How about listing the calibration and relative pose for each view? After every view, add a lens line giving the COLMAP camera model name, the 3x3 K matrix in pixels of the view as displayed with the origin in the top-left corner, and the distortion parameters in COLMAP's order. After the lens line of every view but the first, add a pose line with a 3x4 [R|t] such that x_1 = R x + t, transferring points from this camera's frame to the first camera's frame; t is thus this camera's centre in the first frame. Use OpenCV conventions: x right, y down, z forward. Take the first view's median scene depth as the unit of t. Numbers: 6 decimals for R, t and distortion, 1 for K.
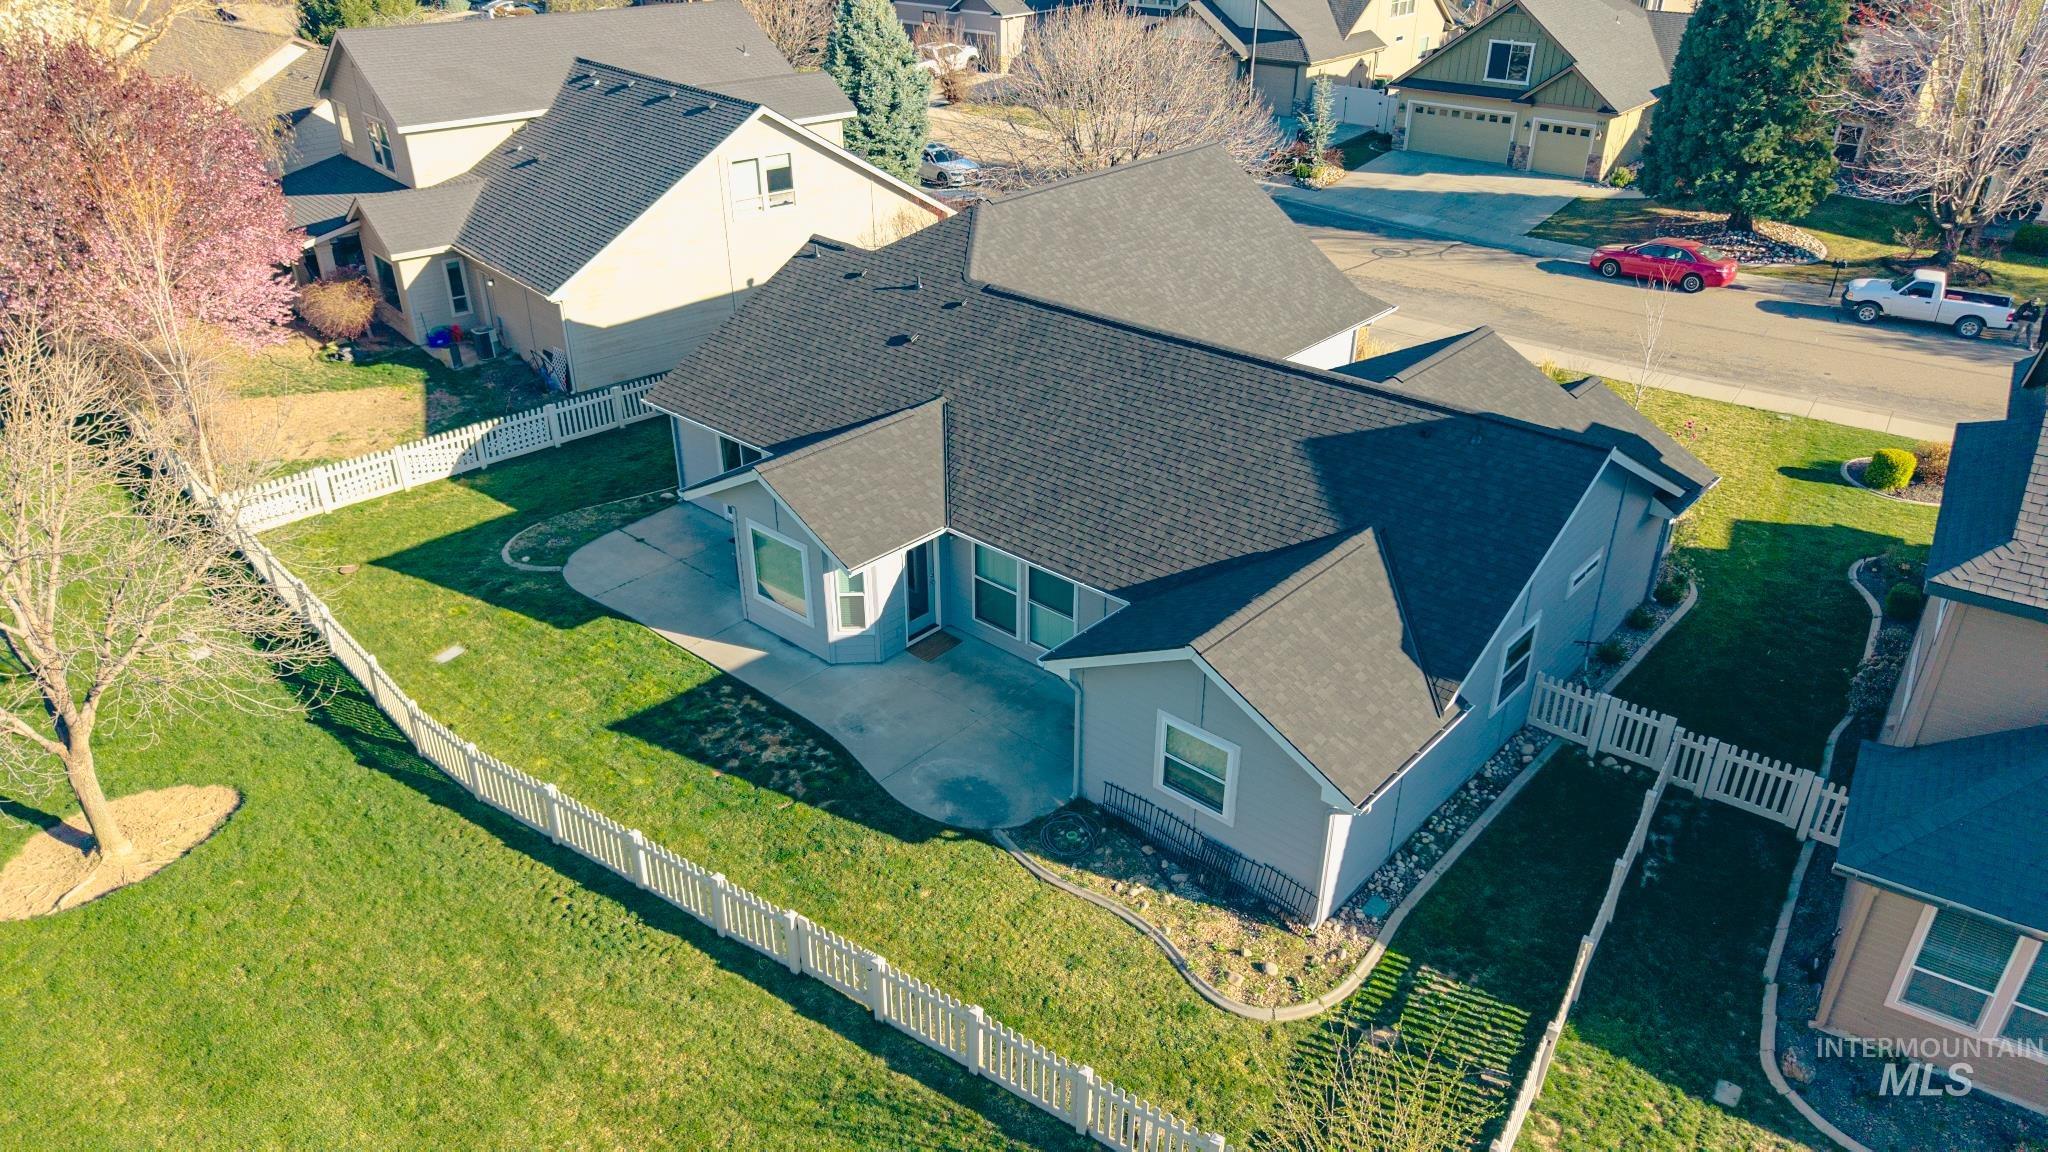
lens RADIAL K [[1366.6, 0, 1024.0], [0, 1366.6, 576.0], [0, 0, 1]] dist [0.043482, -0.058699]
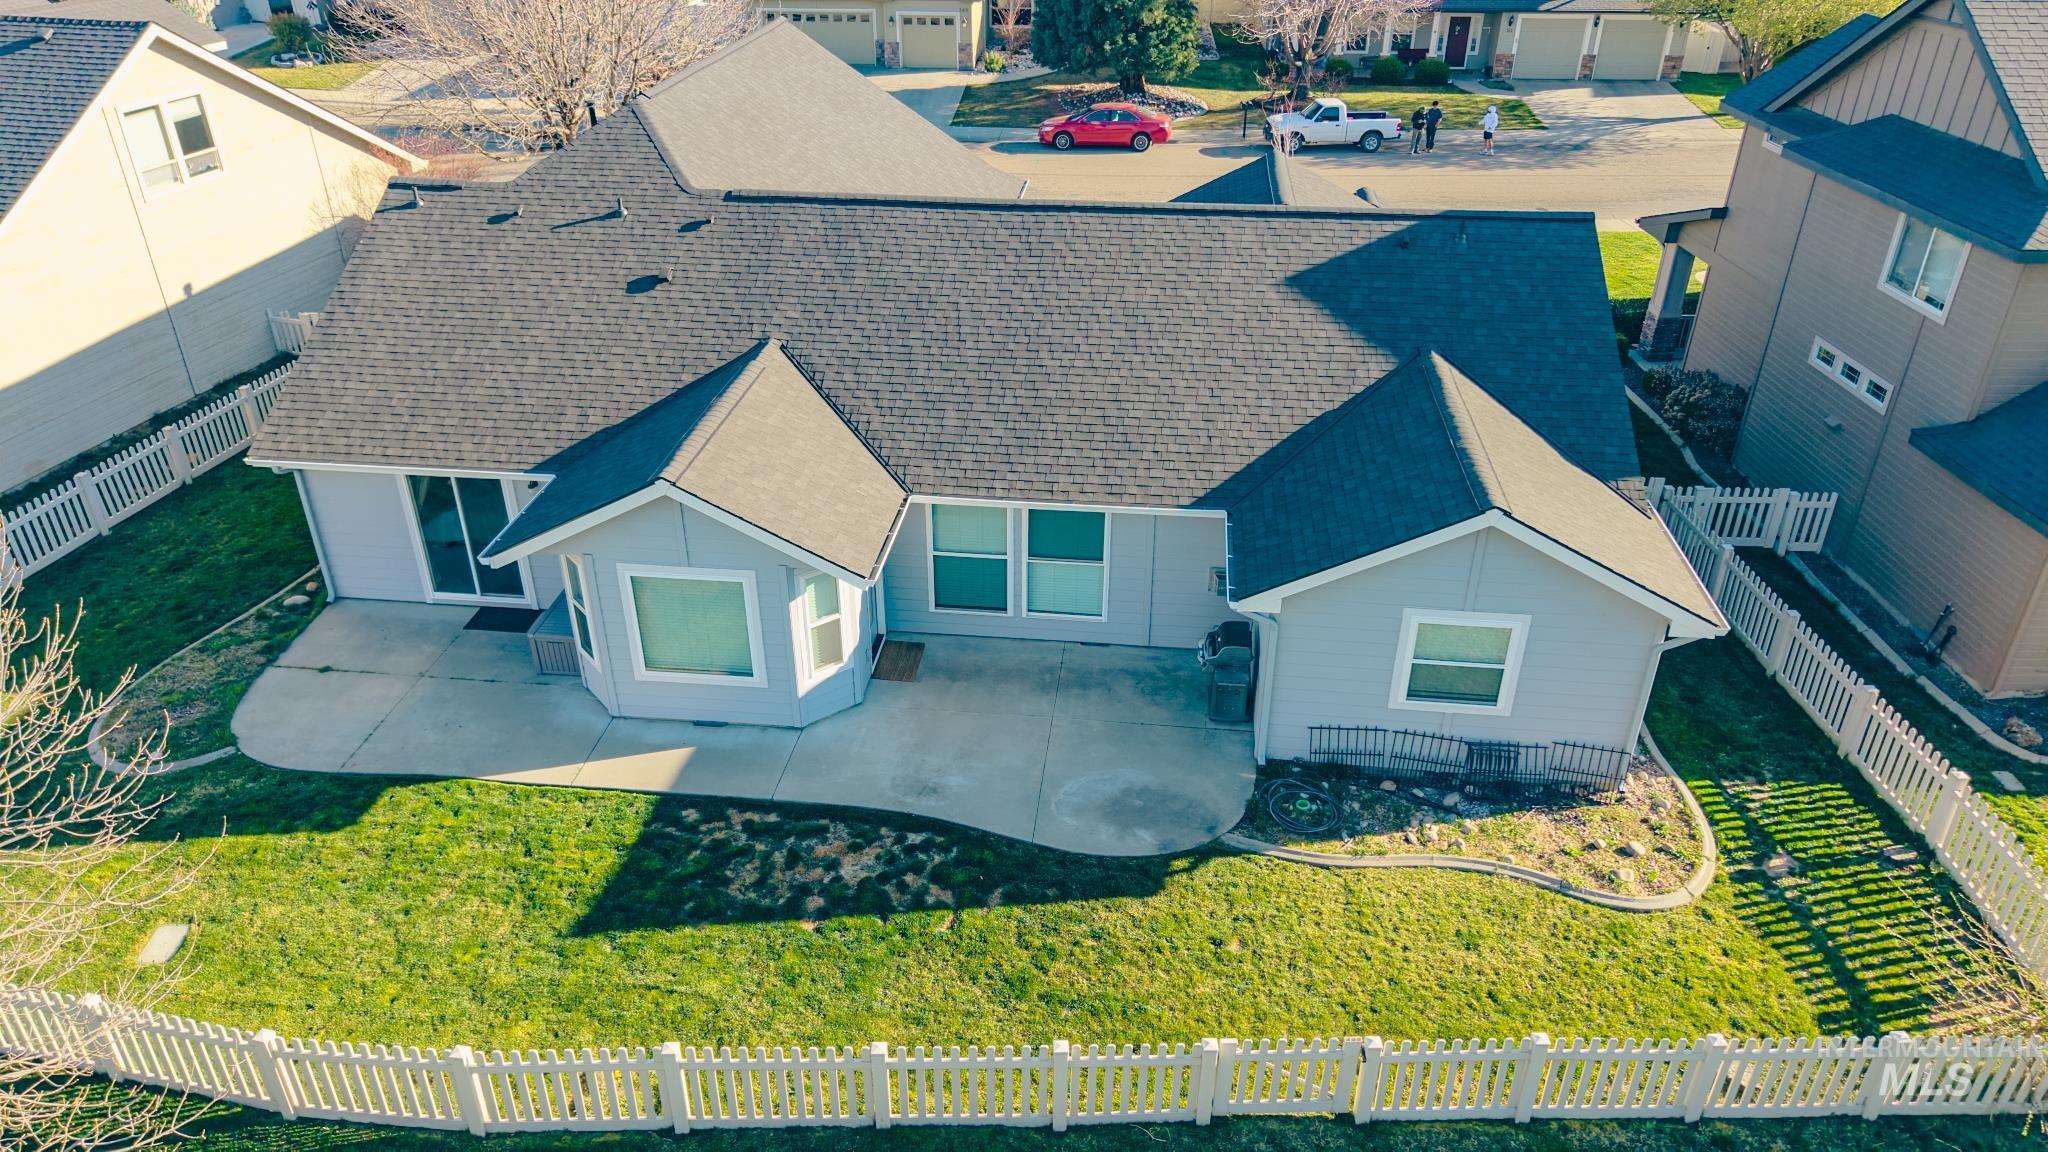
lens RADIAL K [[1378.7, 0, 1020.9], [0, 1378.7, 576.5], [0, 0, 1]] dist [0.001587, 0.002446]
pose [[0.819341, -0.285918, 0.496922, -0.384644], [0.275580, 0.956477, 0.095950, -0.047805], [-0.502728, 0.058326, 0.862474, 0.332058]]
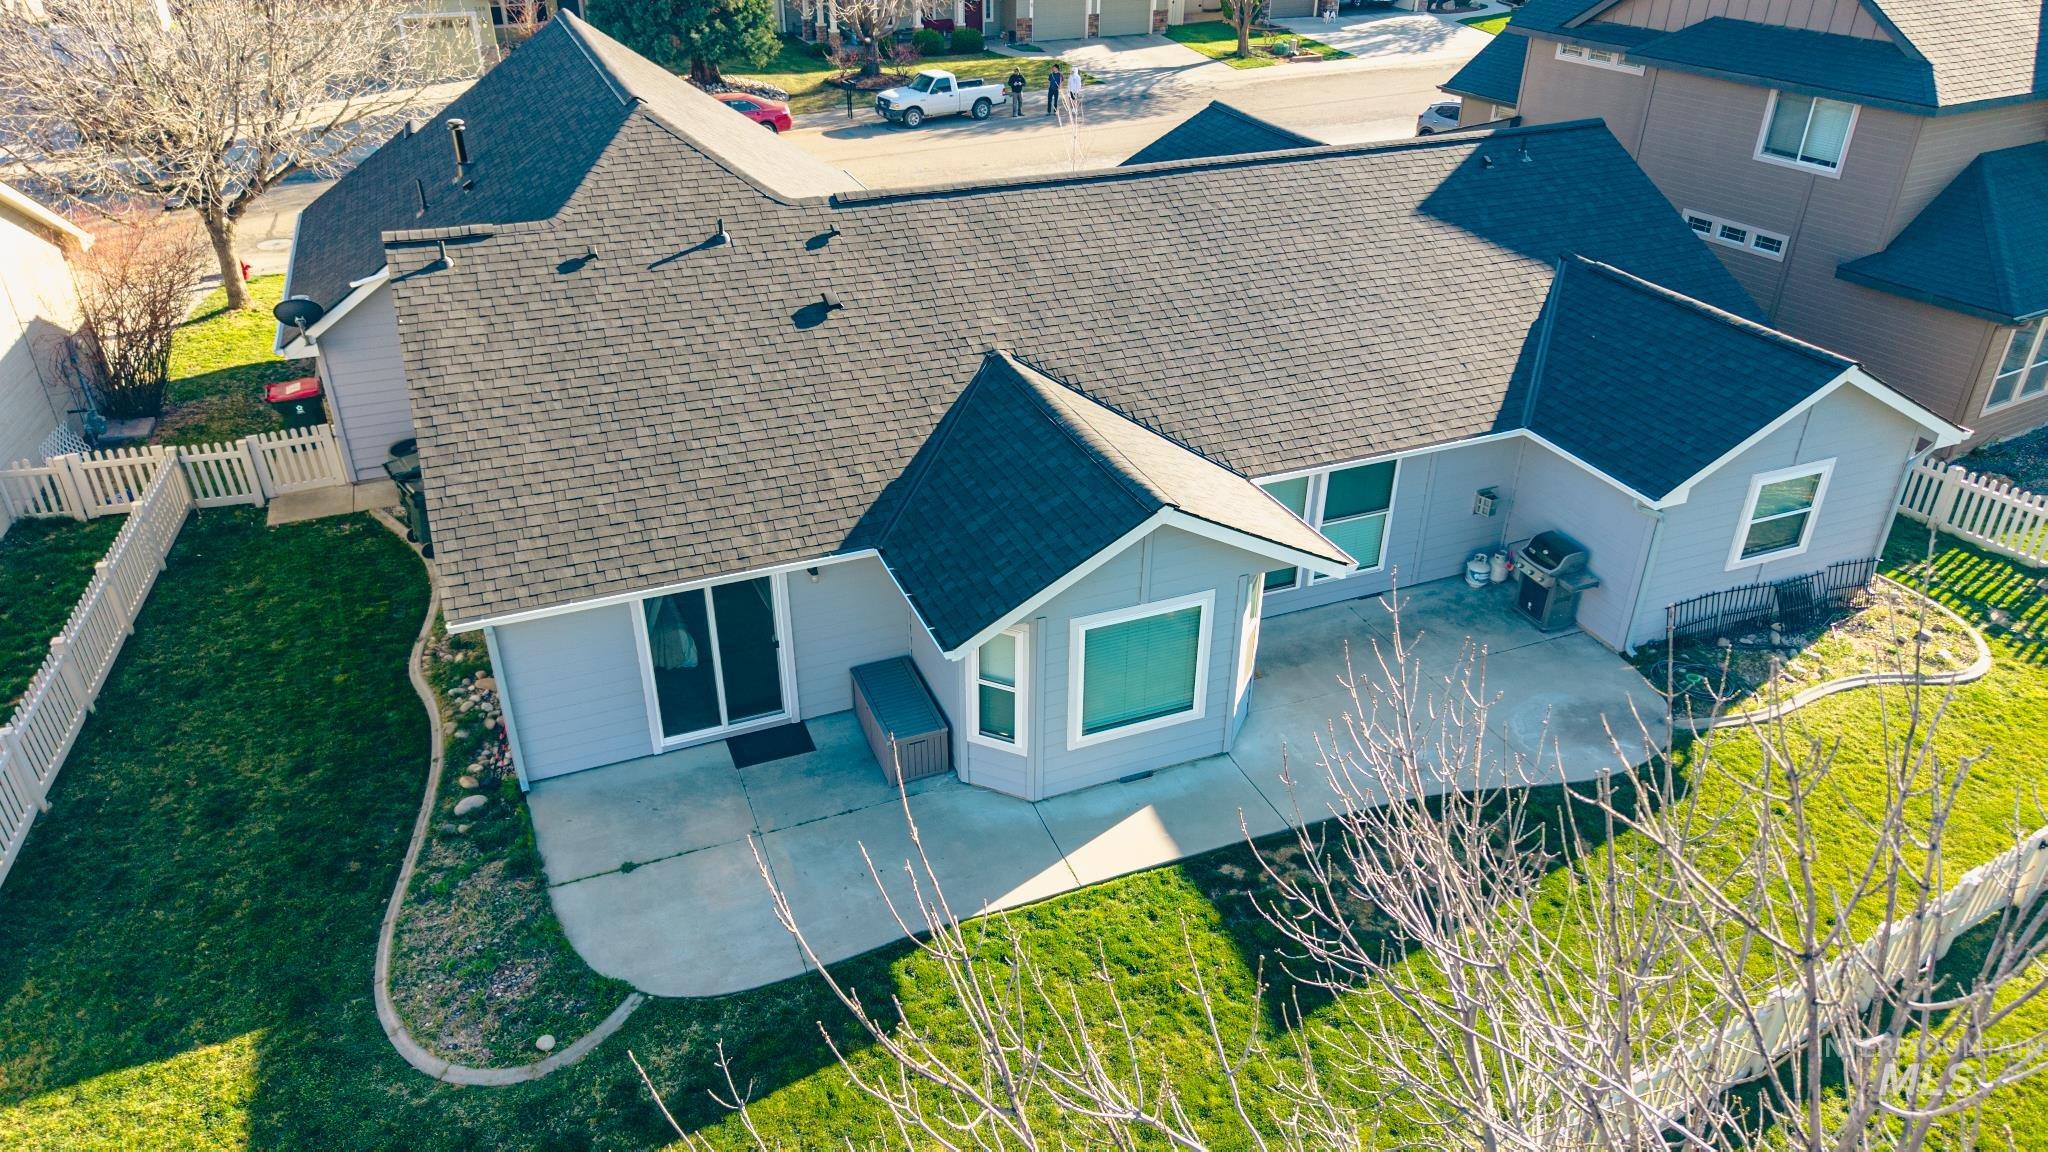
lens RADIAL K [[1366.6, 0, 1024.0], [0, 1366.6, 576.0], [0, 0, 1]] dist [0.043482, -0.058699]
pose [[0.443537, -0.447699, 0.776428, -0.659016], [0.424504, 0.867906, 0.257947, -0.218542], [-0.789349, 0.215187, 0.574998, 0.699155]]
